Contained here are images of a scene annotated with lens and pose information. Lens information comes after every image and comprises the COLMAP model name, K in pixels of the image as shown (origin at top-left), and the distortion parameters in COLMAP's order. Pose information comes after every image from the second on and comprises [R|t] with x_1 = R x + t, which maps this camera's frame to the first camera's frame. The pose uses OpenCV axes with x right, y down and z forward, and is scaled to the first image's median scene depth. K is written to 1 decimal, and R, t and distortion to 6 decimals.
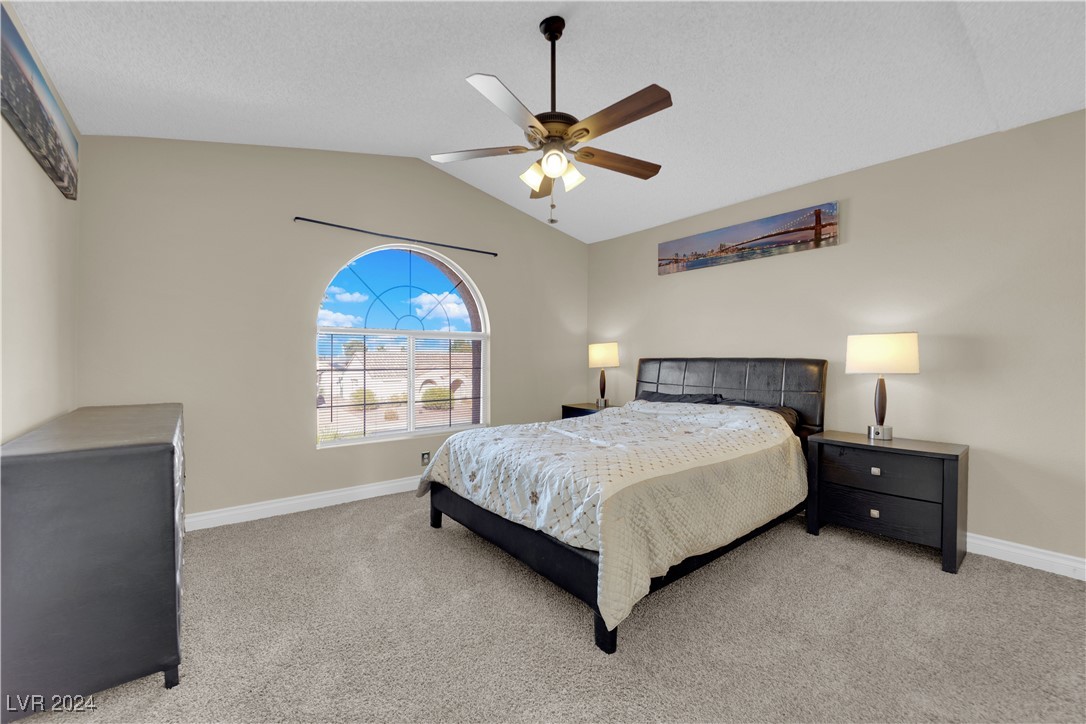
lens RADIAL K [[435.1, 0, 541.7], [0, 435.1, 360.4], [0, 0, 1]] dist [-0.002085, -0.008177]
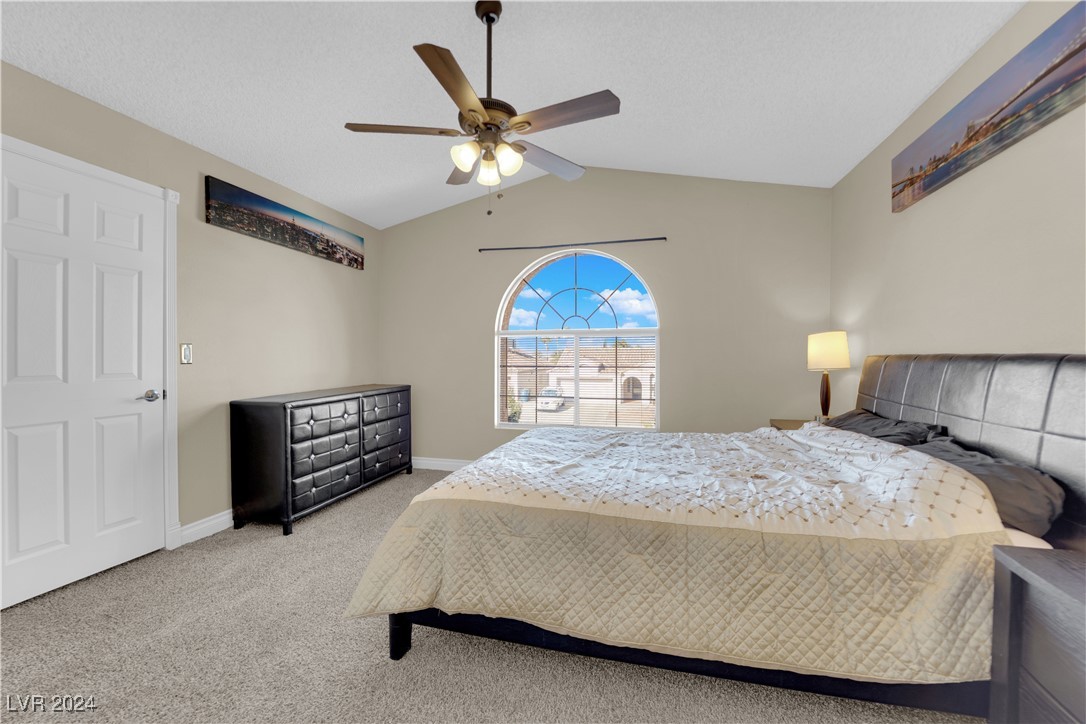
lens RADIAL K [[438.6, 0, 541.2], [0, 438.6, 355.1], [0, 0, 1]] dist [0.000308, -0.000048]
pose [[0.590834, -0.001894, -0.806791, 0.493910], [-0.001813, 0.999992, -0.003675, -0.003404], [0.806791, 0.003634, 0.590825, 0.291959]]
